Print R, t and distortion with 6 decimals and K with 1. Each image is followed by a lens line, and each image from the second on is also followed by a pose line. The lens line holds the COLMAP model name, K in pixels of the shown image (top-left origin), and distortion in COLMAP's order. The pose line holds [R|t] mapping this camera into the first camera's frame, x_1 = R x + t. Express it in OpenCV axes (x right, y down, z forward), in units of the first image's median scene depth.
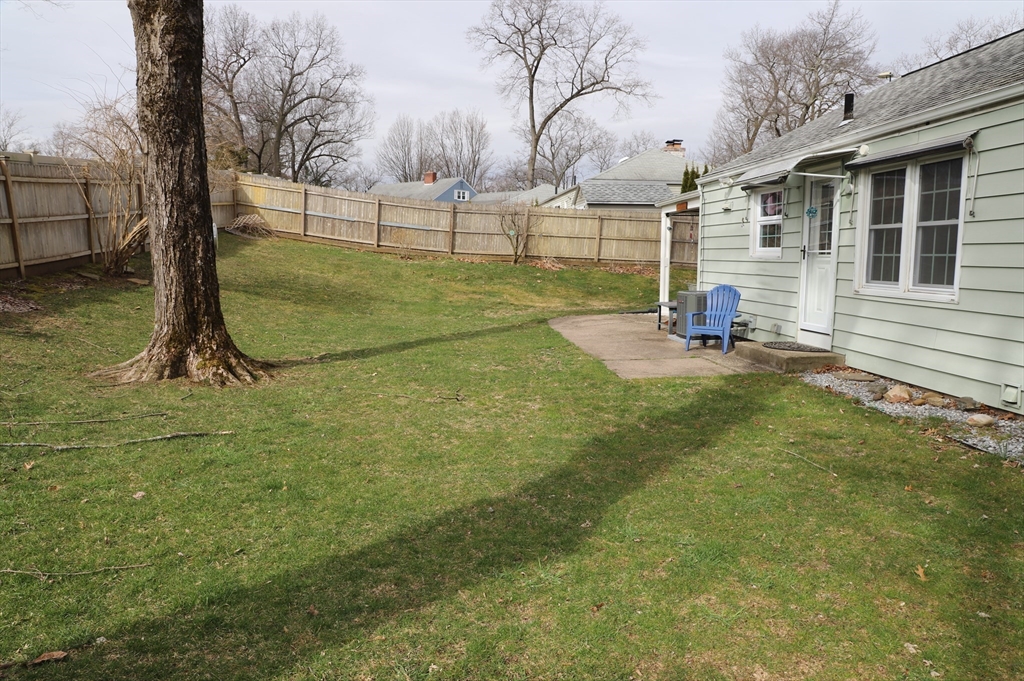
lens RADIAL K [[700.7, 0, 515.9], [0, 700.7, 337.0], [0, 0, 1]] dist [-0.074198, 0.035982]
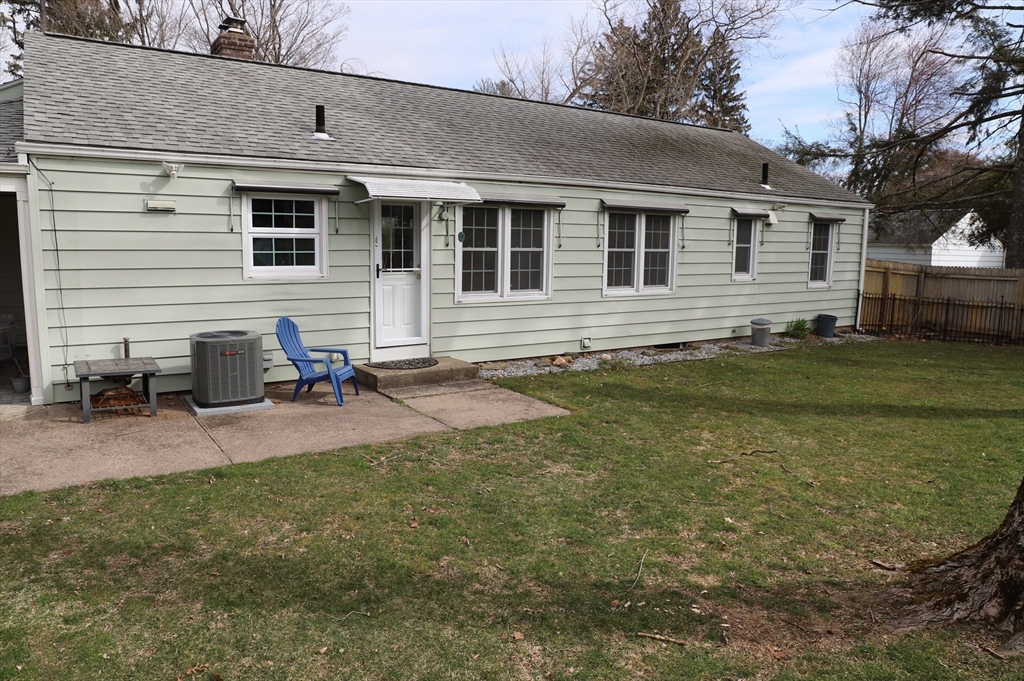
lens RADIAL K [[700.7, 0, 515.9], [0, 700.7, 337.0], [0, 0, 1]] dist [-0.074198, 0.035982]
pose [[-0.461519, -0.097719, 0.881732, -0.687863], [0.106864, 0.980553, 0.164606, -0.209458], [-0.880670, 0.170194, -0.442101, 1.556776]]
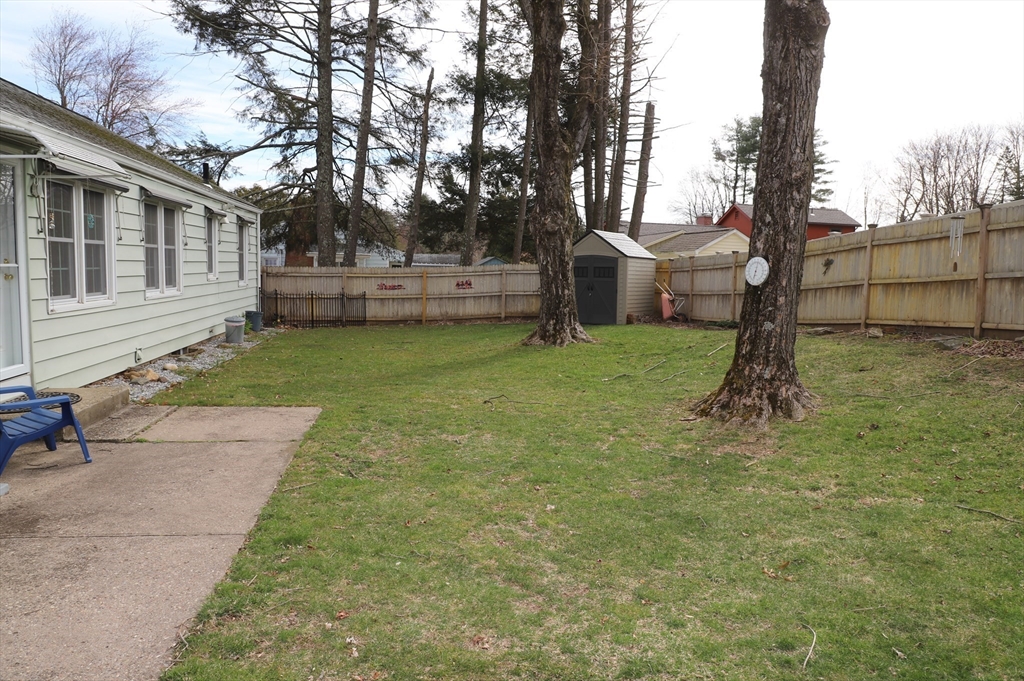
lens RADIAL K [[700.7, 0, 515.9], [0, 700.7, 337.0], [0, 0, 1]] dist [-0.074198, 0.035982]
pose [[-0.998201, 0.015804, -0.057843, -0.045787], [0.002734, 0.975633, 0.219393, -0.236559], [0.059901, 0.218840, -0.973920, 2.009507]]
